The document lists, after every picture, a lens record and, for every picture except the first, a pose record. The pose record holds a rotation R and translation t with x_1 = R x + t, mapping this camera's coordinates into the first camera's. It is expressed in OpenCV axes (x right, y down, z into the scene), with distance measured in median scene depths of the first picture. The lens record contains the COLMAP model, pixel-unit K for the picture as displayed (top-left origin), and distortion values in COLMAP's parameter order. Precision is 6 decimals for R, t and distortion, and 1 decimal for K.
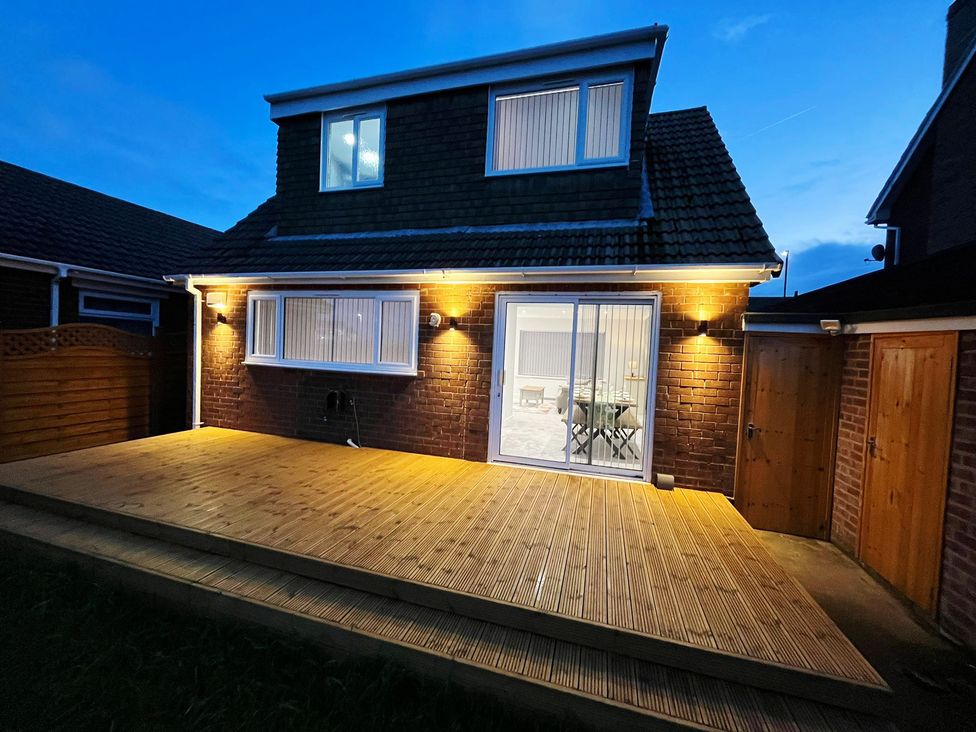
lens RADIAL K [[394.1, 0, 484.1], [0, 394.1, 365.0], [0, 0, 1]] dist [-0.004769, -0.000186]
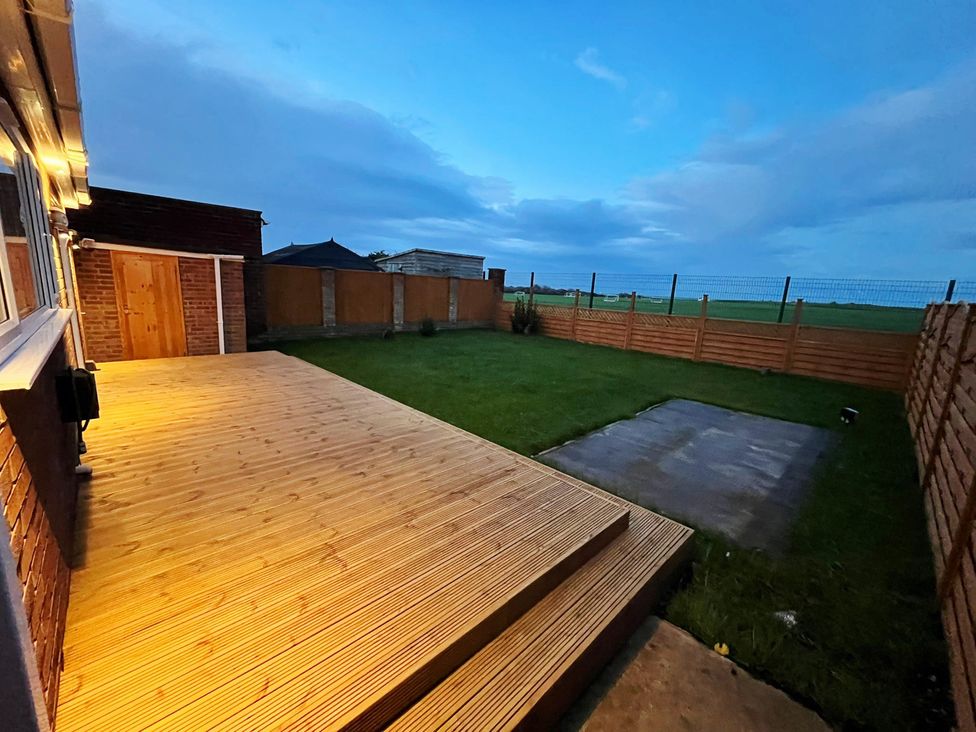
lens RADIAL K [[394.1, 0, 484.1], [0, 394.1, 365.0], [0, 0, 1]] dist [-0.004769, -0.000186]
pose [[-0.866316, -0.179648, 0.466072, -1.043614], [-0.068117, 0.966857, 0.246064, -0.088562], [-0.494830, 0.181422, -0.849841, 1.225322]]
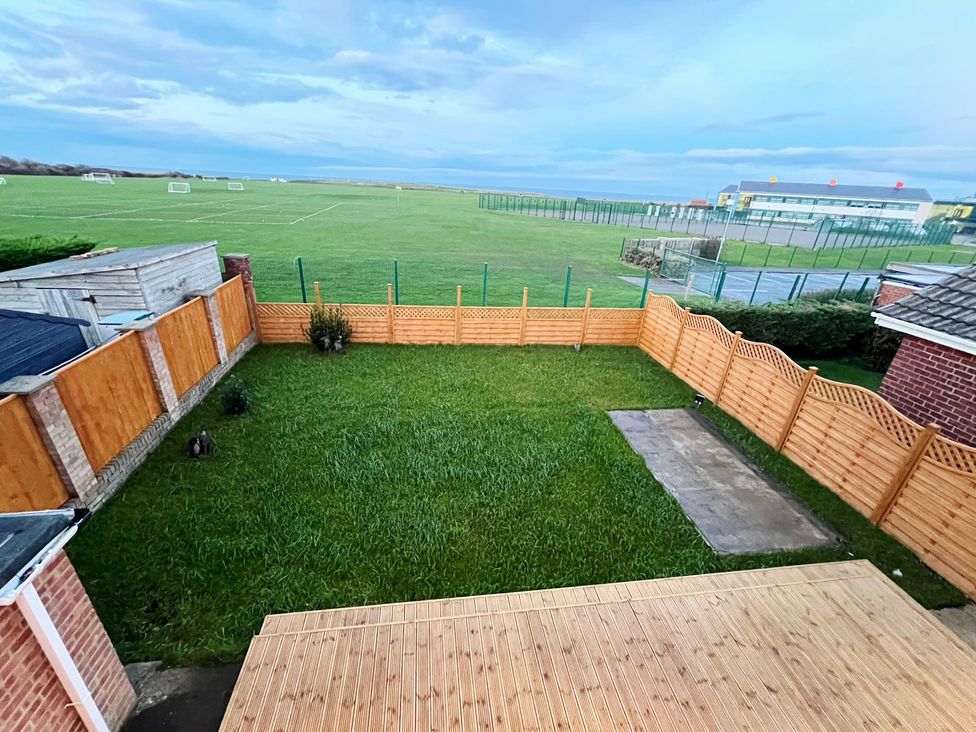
lens RADIAL K [[416.8, 0, 485.1], [0, 416.8, 382.0], [0, 0, 1]] dist [-0.001443, -0.000340]
pose [[-0.904298, 0.094226, -0.416374, 0.234672], [-0.108749, 0.892315, 0.438119, -0.559450], [0.412819, 0.441470, -0.796671, 0.945790]]
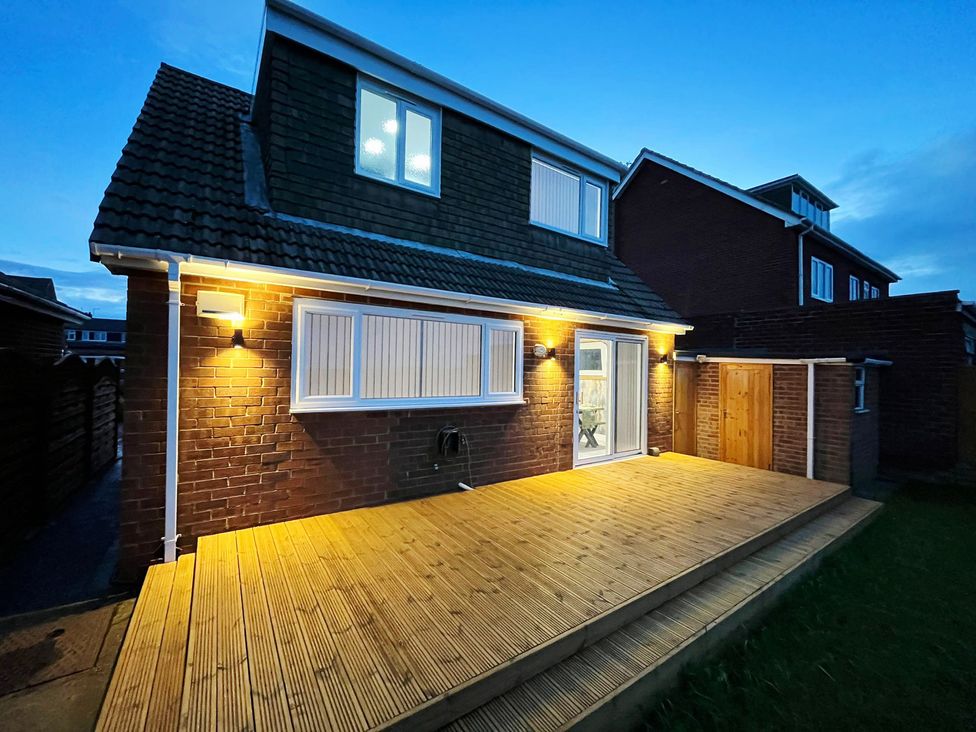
lens RADIAL K [[394.1, 0, 484.1], [0, 394.1, 365.0], [0, 0, 1]] dist [-0.004769, -0.000186]
pose [[0.629813, -0.024280, 0.776367, -1.059806], [0.038562, 0.999256, -0.000033, -0.078828], [-0.775789, 0.029959, 0.630281, 0.426793]]
